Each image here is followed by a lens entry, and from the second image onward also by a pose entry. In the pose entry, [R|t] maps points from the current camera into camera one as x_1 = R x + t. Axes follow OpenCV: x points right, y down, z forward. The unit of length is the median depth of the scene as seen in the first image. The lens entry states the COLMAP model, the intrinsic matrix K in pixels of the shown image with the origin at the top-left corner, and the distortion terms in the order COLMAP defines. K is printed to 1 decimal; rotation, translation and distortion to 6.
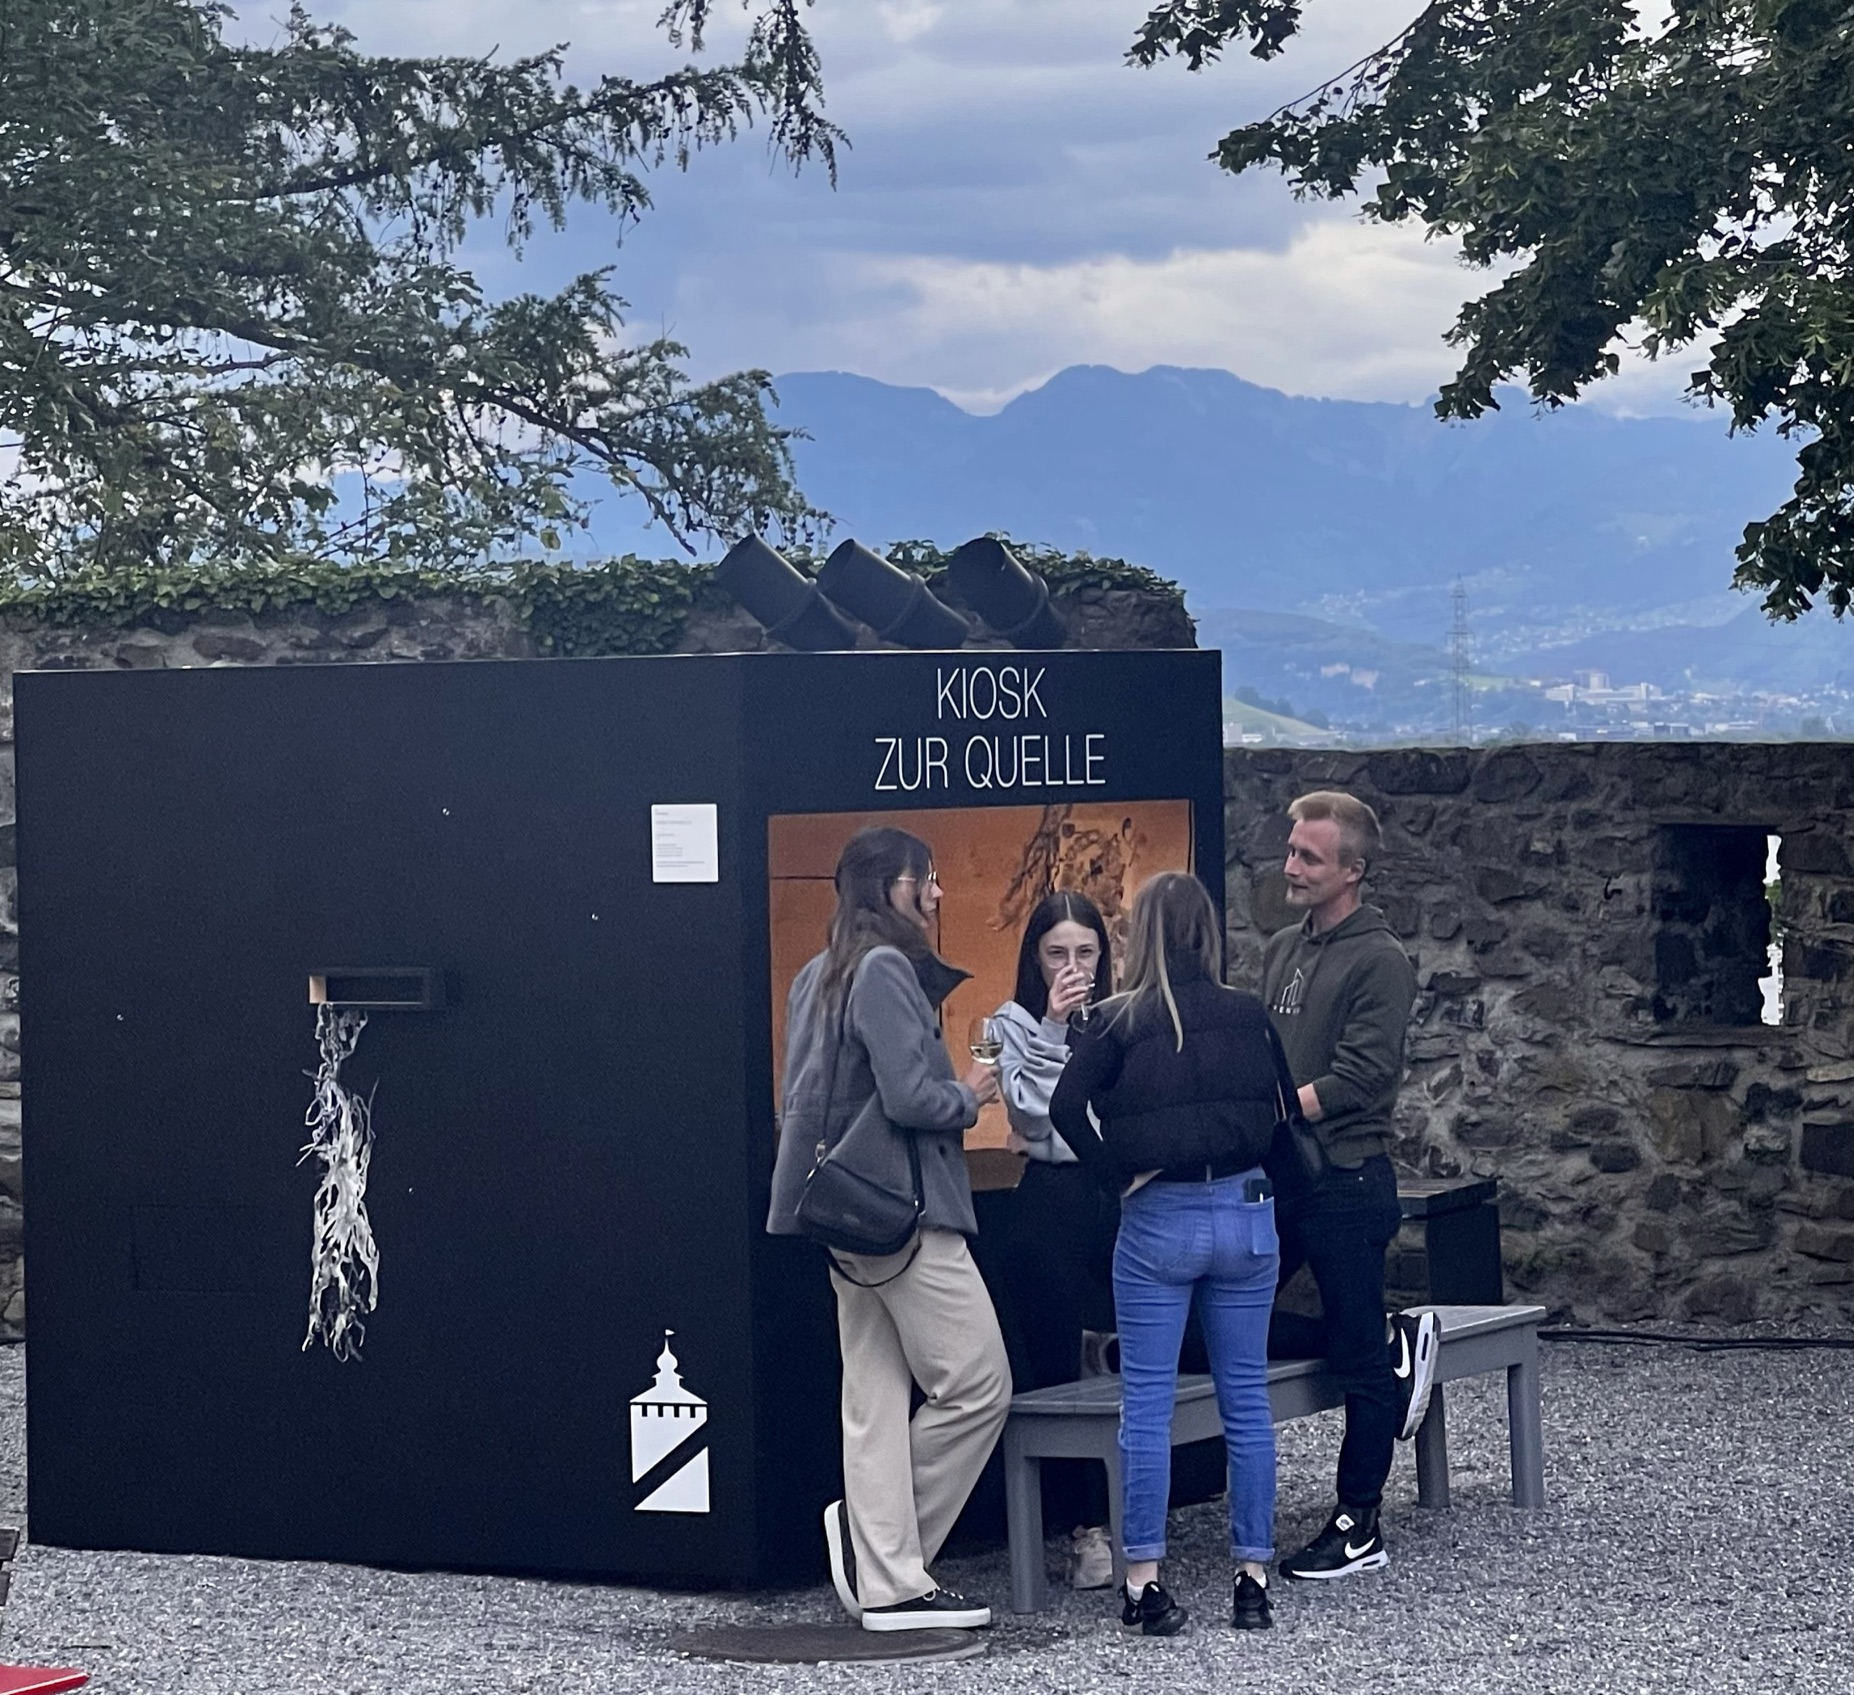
lens RADIAL K [[5761.8, 0, 927.0], [0, 5761.8, 847.5], [0, 0, 1]] dist [0.025873, 0.000000]
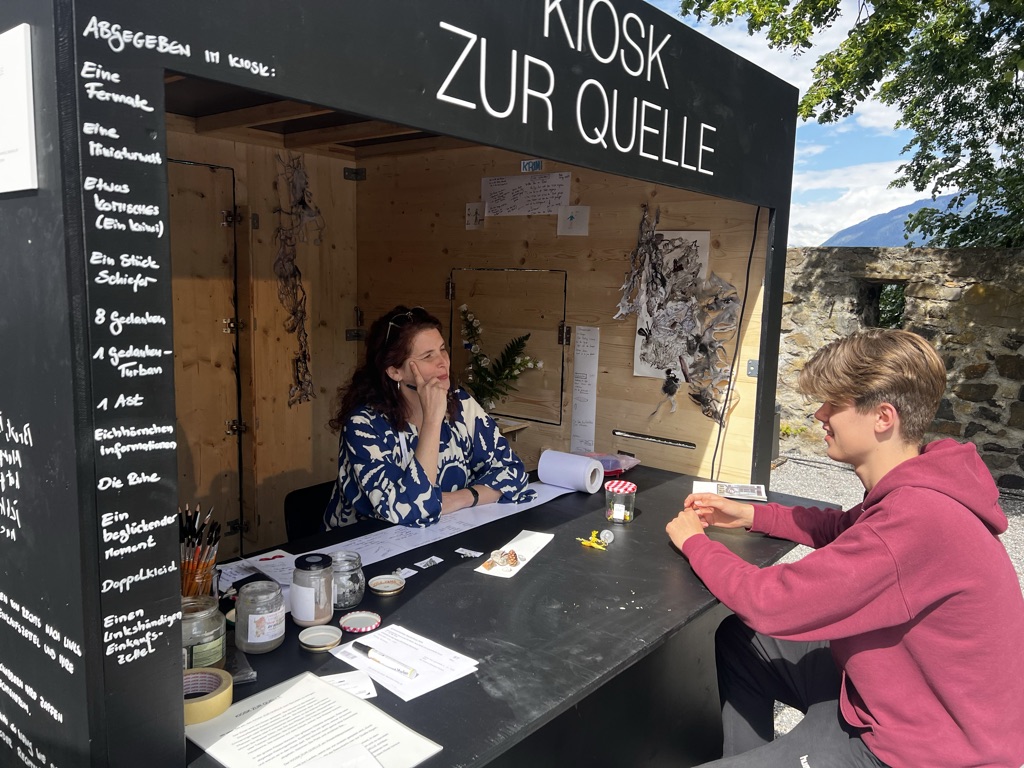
lens RADIAL K [[776.7, 0, 512.8], [0, 776.7, 384.9], [0, 0, 1]] dist [0.010056, 0.001271]
pose [[0.993150, 0.060666, -0.099863, 0.010788], [-0.048081, 0.991126, 0.123929, 0.011276], [0.106495, -0.118278, 0.987253, 0.851843]]
